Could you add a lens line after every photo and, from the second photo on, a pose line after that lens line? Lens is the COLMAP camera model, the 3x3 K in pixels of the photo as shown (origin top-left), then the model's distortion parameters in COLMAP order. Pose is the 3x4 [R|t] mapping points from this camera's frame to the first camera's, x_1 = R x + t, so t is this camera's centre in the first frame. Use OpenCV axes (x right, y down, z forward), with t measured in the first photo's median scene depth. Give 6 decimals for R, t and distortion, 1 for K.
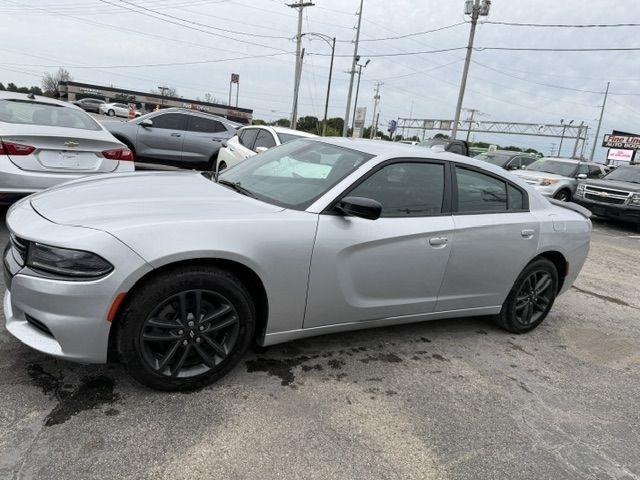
lens RADIAL K [[457.0, 0, 322.2], [0, 457.0, 240.5], [0, 0, 1]] dist [0.048236, -0.066397]
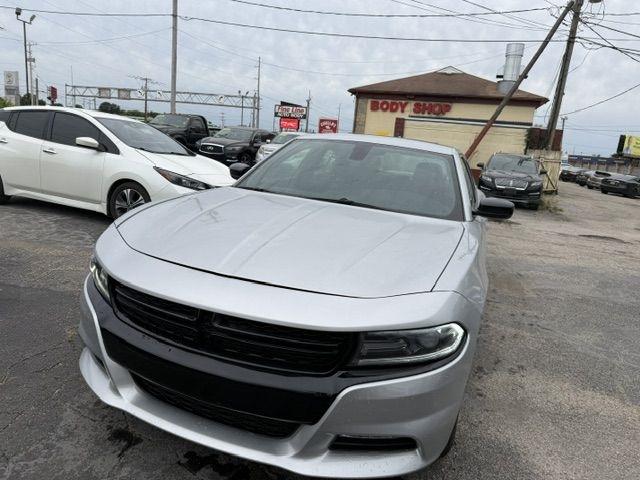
lens RADIAL K [[457.0, 0, 322.2], [0, 457.0, 240.5], [0, 0, 1]] dist [0.048236, -0.066397]
pose [[0.772602, -0.184599, 0.607461, -0.636760], [0.144809, 0.982814, 0.114488, -0.130356], [-0.618156, -0.000487, 0.786056, 0.301798]]
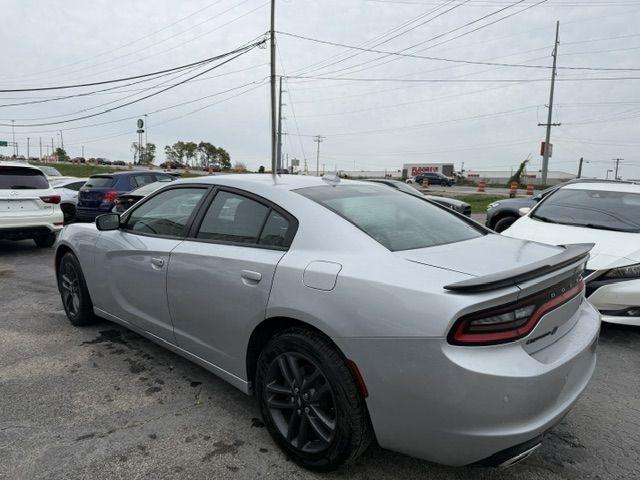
lens RADIAL K [[459.0, 0, 320.0], [0, 459.0, 240.0], [0, 0, 1]] dist [0.034781, -0.058939]
pose [[0.287977, 0.004236, -0.957628, 1.100724], [-0.206918, 0.976643, -0.057904, -0.051203], [0.935016, 0.214825, 0.282127, 0.876932]]
